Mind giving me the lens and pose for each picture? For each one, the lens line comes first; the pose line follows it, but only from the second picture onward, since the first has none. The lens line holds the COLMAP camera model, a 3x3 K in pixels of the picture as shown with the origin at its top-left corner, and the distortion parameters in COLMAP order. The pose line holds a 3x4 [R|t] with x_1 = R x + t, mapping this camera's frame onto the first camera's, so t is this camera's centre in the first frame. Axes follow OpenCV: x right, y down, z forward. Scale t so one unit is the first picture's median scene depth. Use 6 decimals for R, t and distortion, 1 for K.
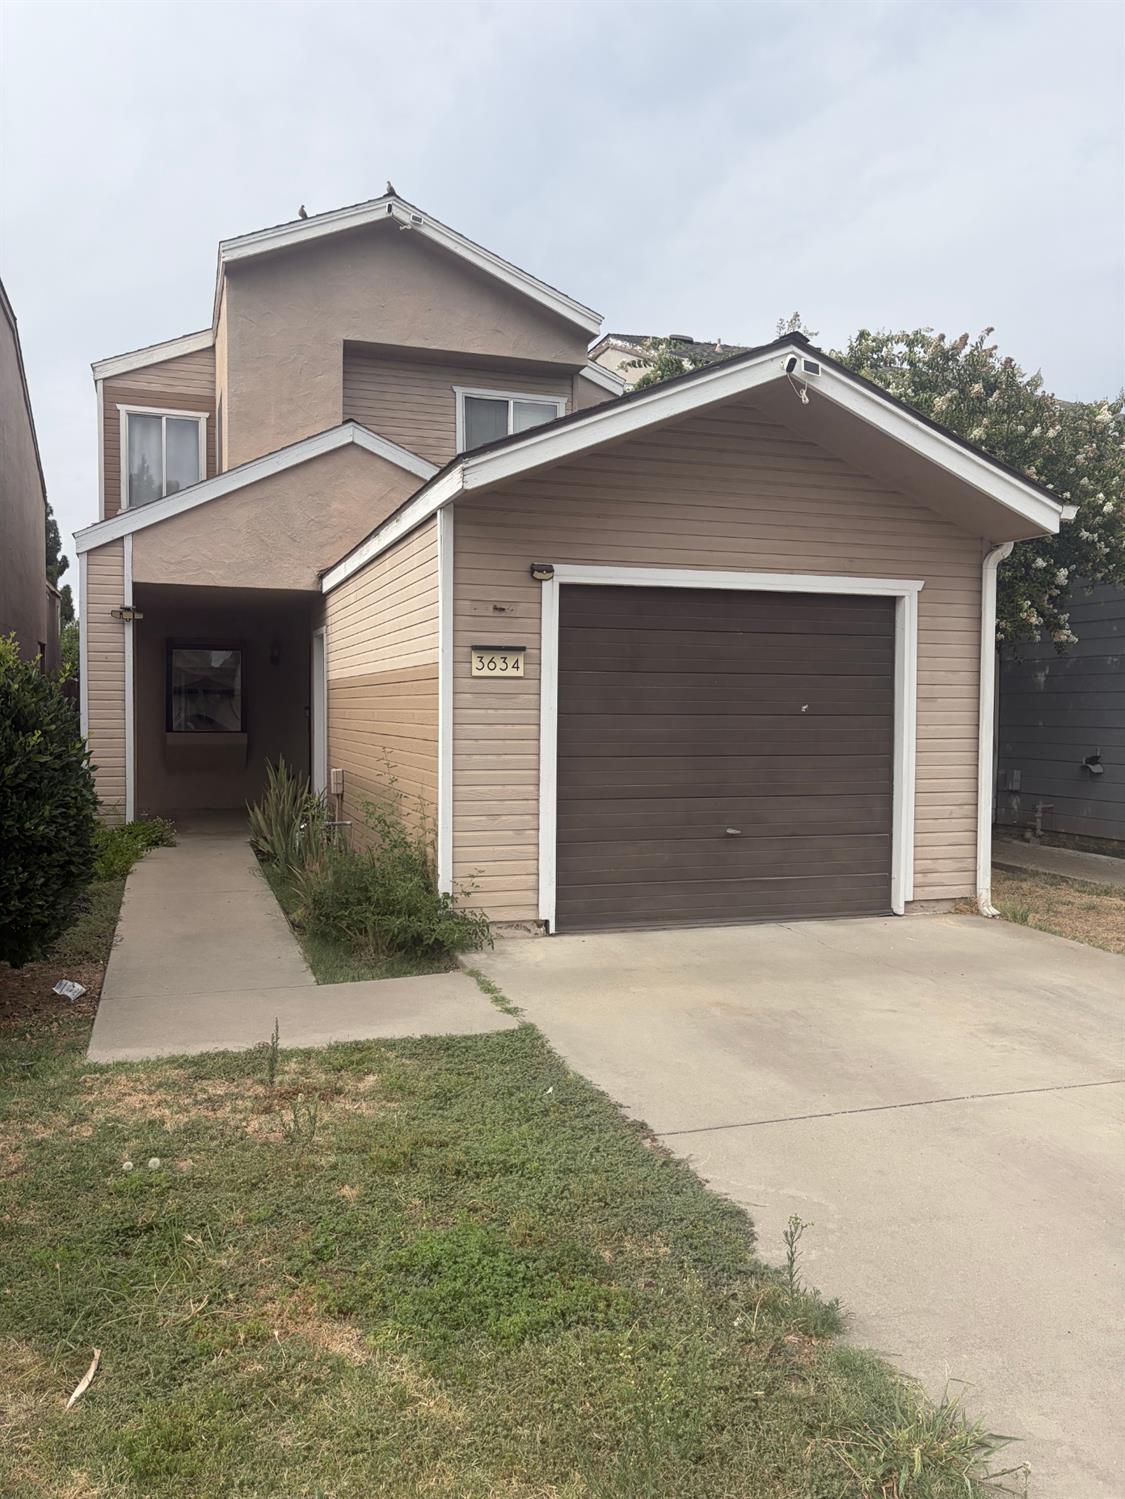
lens RADIAL K [[1149.6, 0, 569.6], [0, 1149.6, 752.6], [0, 0, 1]] dist [0.055362, -0.050487]
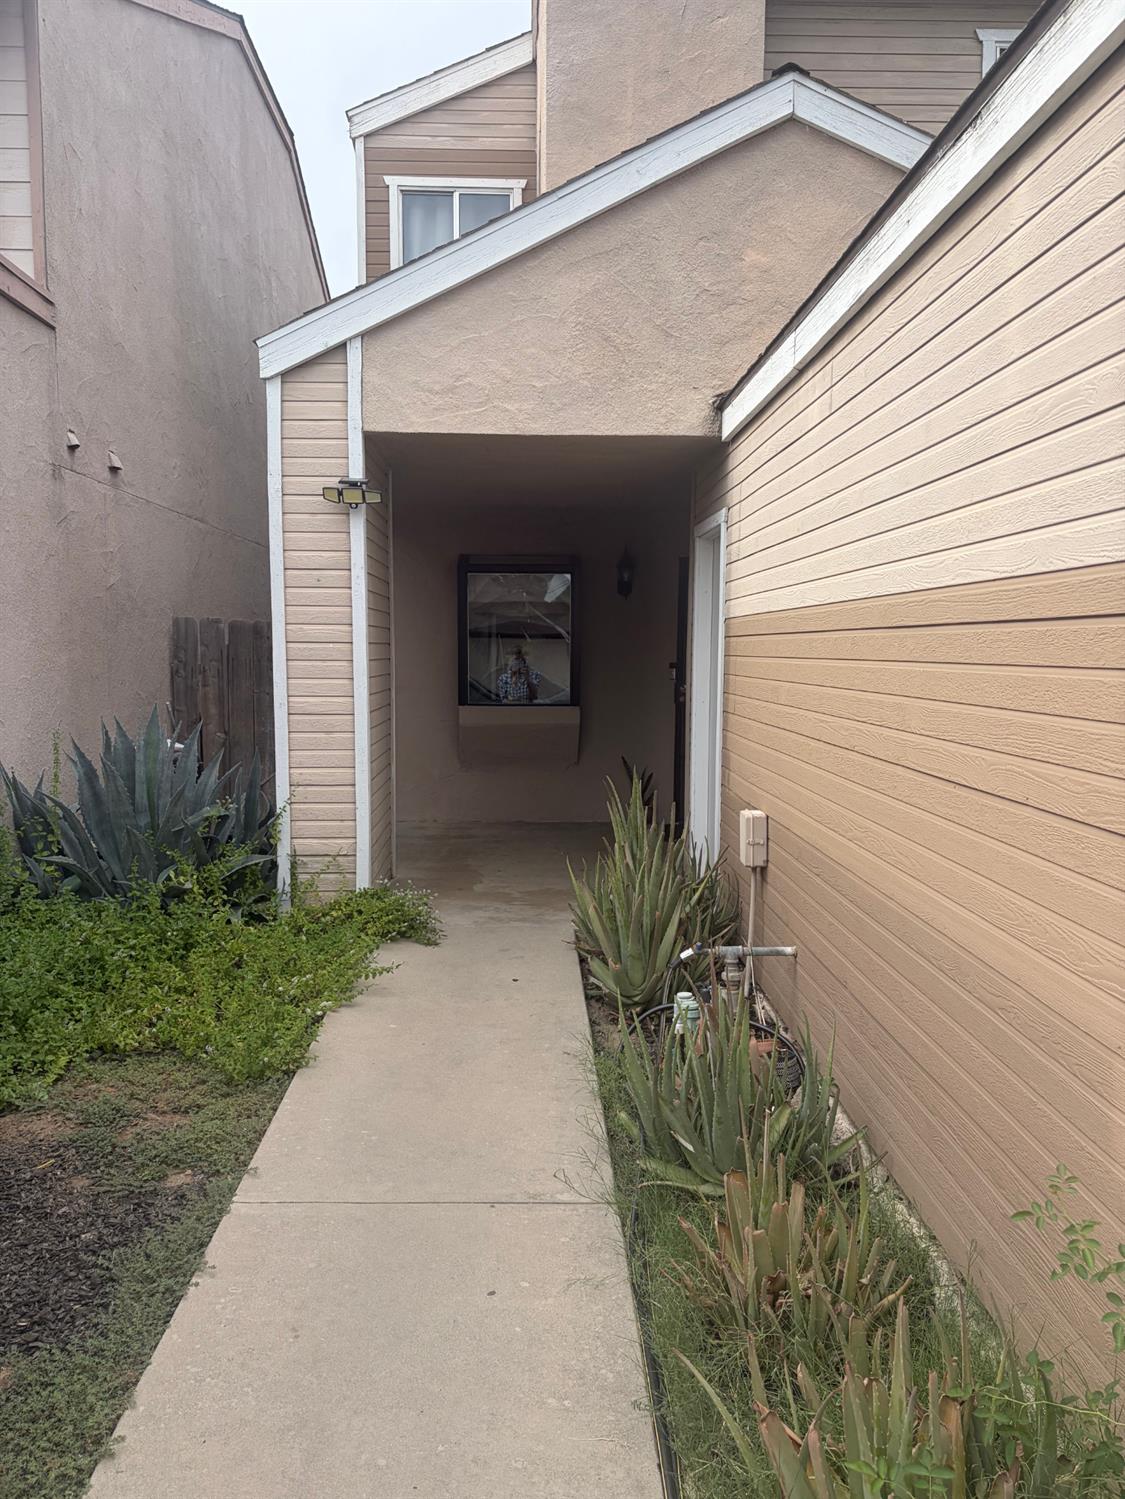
lens RADIAL K [[1149.6, 0, 559.9], [0, 1149.6, 750.7], [0, 0, 1]] dist [0.055362, -0.050487]
pose [[0.955194, 0.023620, -0.295036, -0.132058], [-0.009722, 0.998777, 0.048485, -0.029619], [0.295820, -0.043445, 0.954255, 0.505316]]
